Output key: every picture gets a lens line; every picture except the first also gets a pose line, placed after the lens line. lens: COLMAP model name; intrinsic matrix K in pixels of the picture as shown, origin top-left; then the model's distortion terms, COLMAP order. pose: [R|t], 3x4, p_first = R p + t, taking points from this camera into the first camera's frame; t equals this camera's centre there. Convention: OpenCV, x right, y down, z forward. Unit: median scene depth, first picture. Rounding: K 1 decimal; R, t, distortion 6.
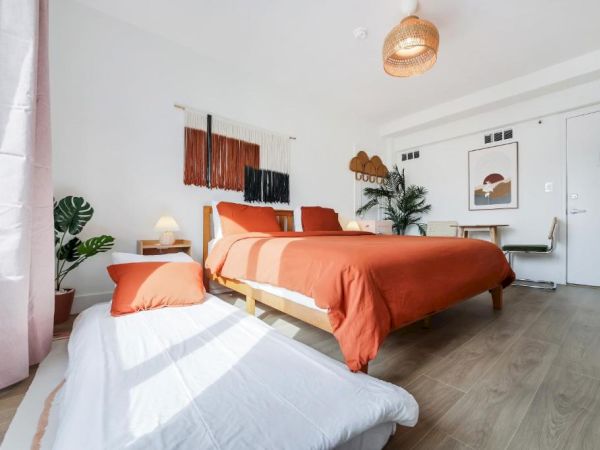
lens RADIAL K [[261.0, 0, 297.7], [0, 261.0, 223.7], [0, 0, 1]] dist [-0.010628, 0.000027]
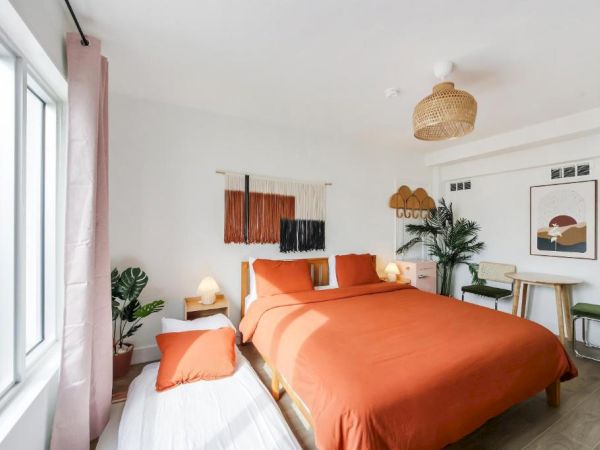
lens RADIAL K [[256.7, 0, 300.0], [0, 256.7, 225.0], [0, 0, 1]] dist [-0.000151, 0.001065]
pose [[0.982095, -0.000945, -0.188383, 0.067044], [0.001558, 0.999994, 0.003107, -0.190458], [0.188379, -0.003345, 0.982091, -0.004660]]
